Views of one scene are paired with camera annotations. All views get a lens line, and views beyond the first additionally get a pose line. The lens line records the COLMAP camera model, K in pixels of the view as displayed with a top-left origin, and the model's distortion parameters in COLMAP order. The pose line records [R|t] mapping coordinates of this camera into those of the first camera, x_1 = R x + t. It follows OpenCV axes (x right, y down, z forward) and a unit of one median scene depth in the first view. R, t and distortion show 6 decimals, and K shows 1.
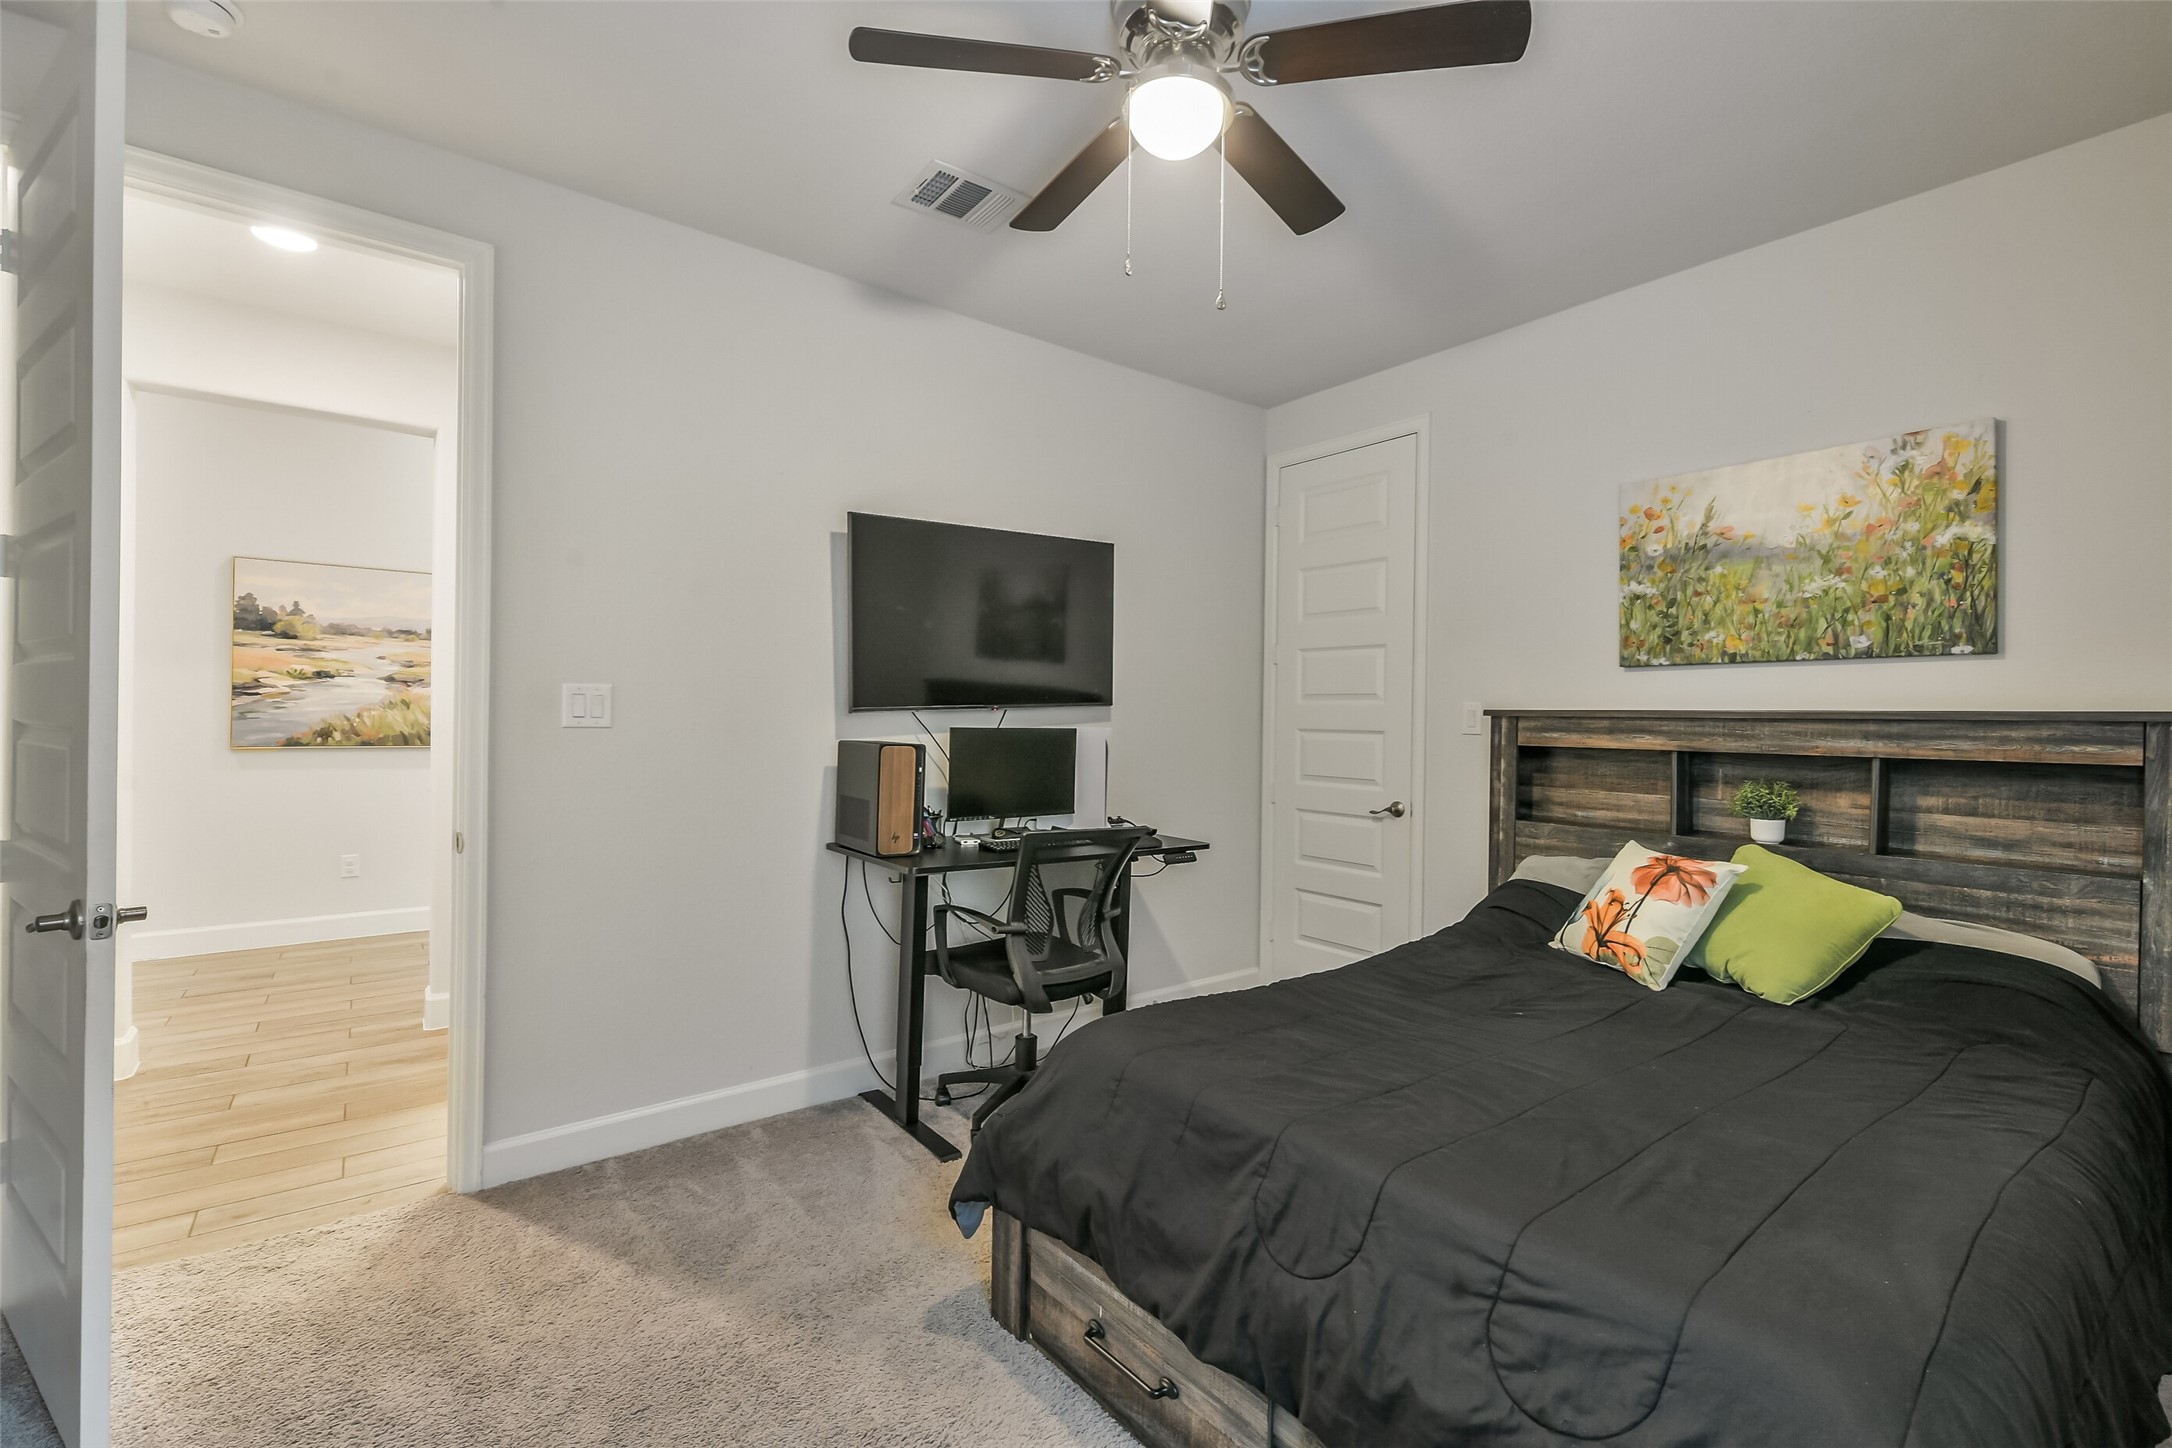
lens RADIAL K [[931.7, 0, 1089.9], [0, 931.7, 716.8], [0, 0, 1]] dist [-0.002675, -0.000693]
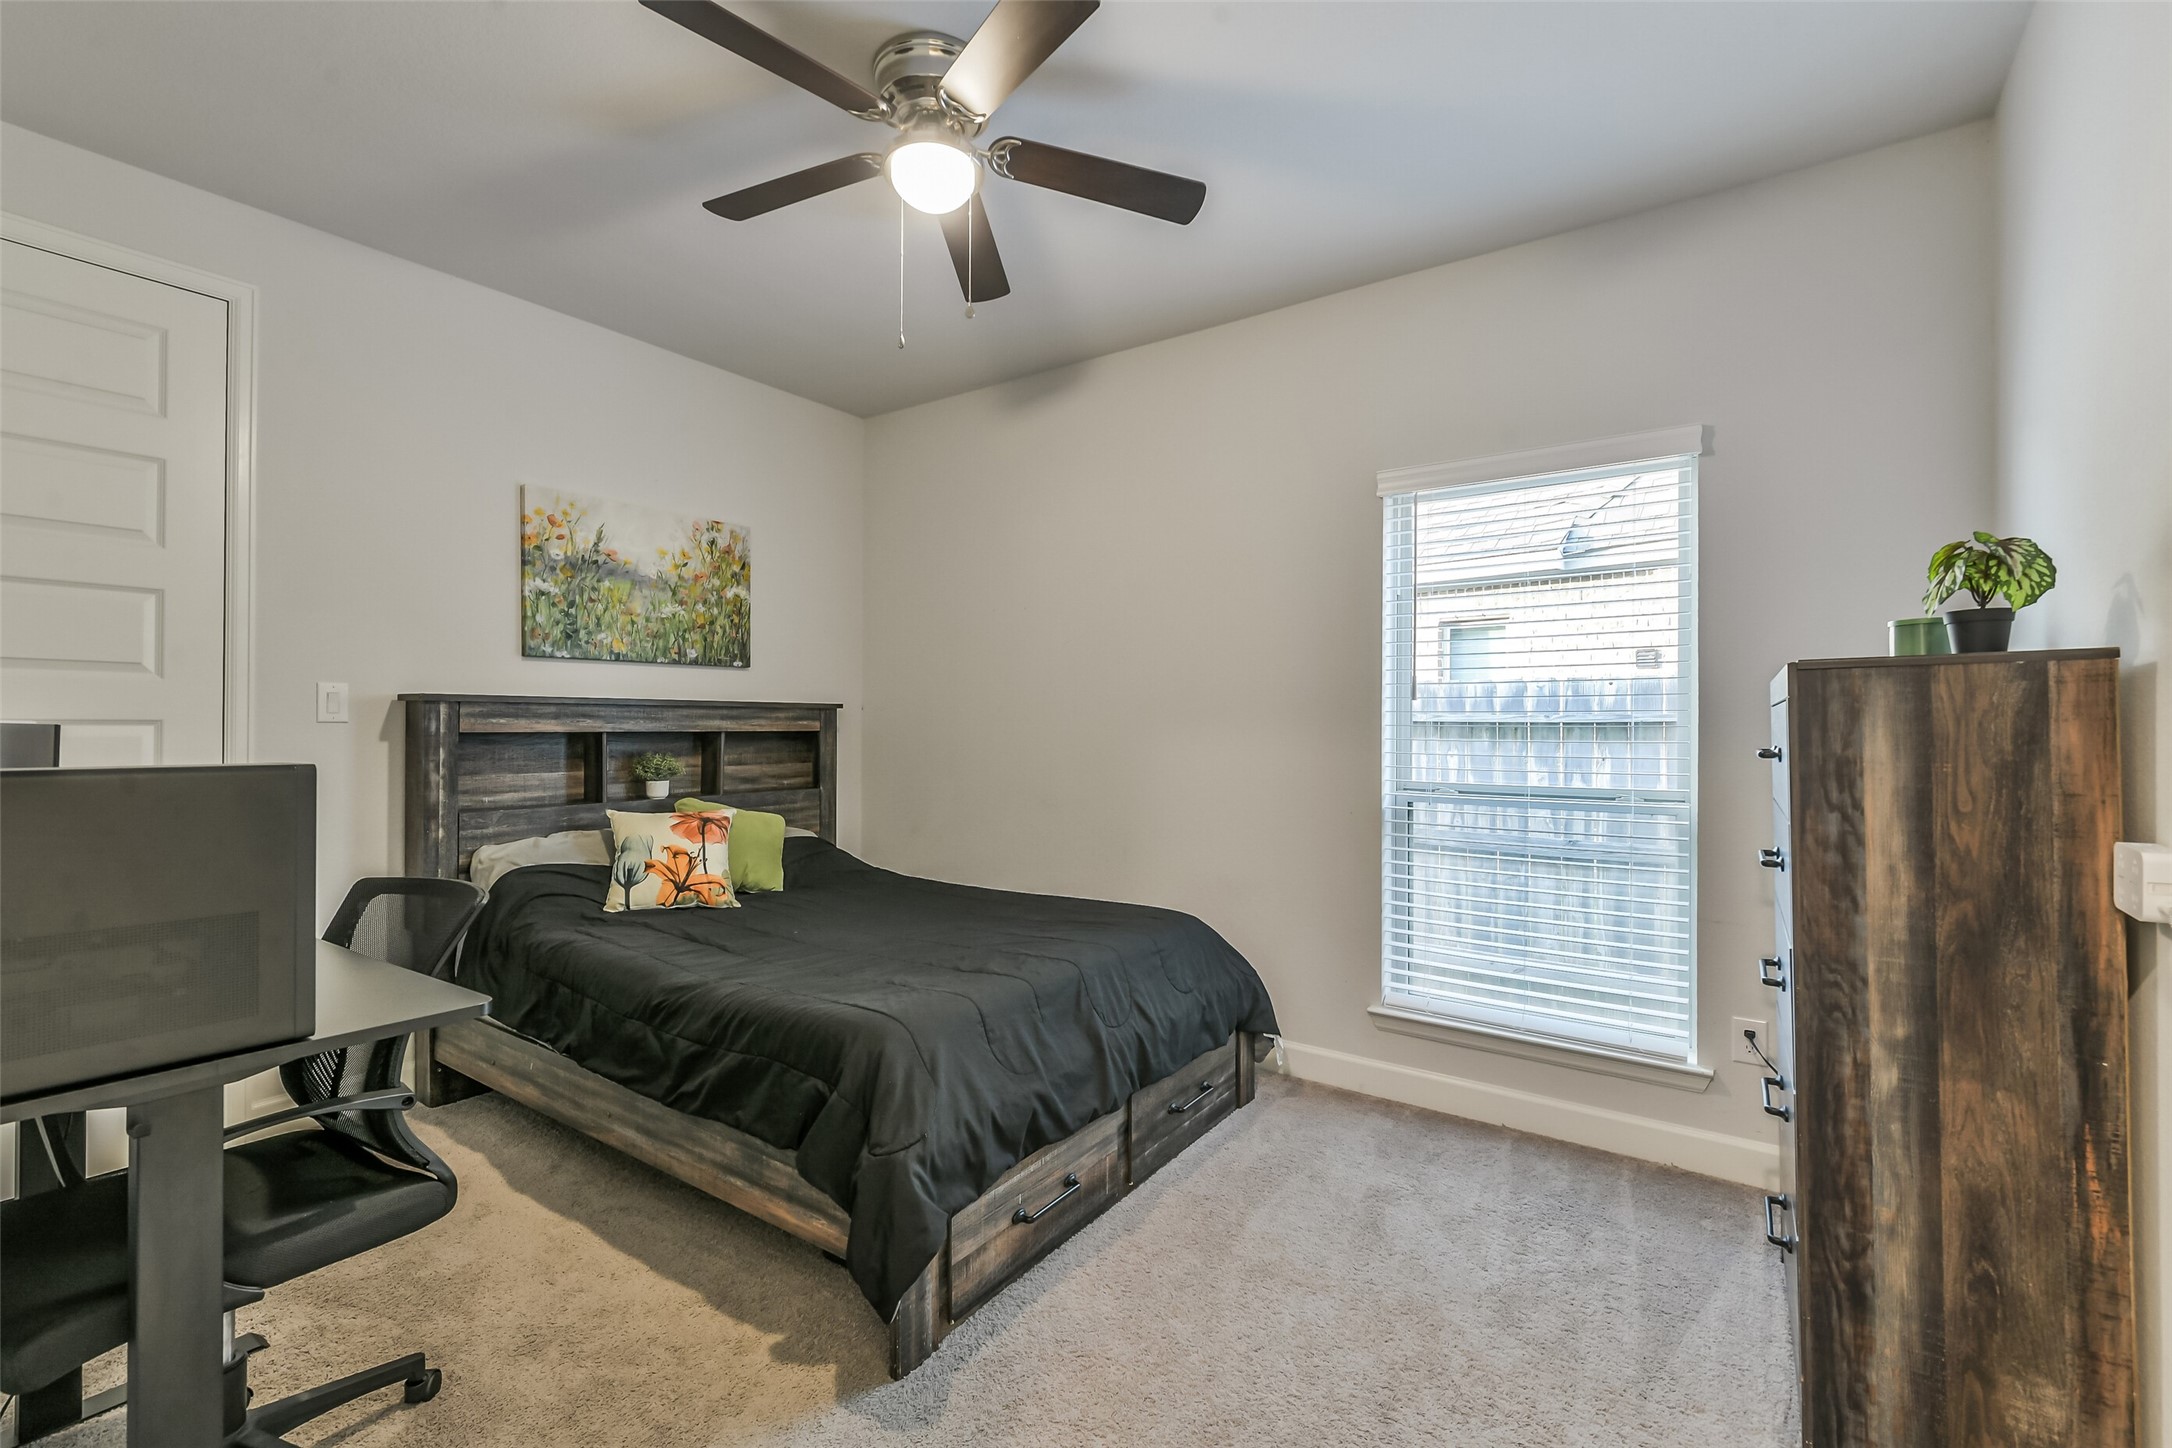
lens RADIAL K [[931.7, 0, 1089.9], [0, 931.7, 716.8], [0, 0, 1]] dist [-0.002675, -0.000693]
pose [[-0.290655, -0.010587, 0.956769, -0.719098], [-0.010344, 0.999915, 0.007921, 0.001131], [-0.956772, -0.007595, -0.290740, 0.782593]]
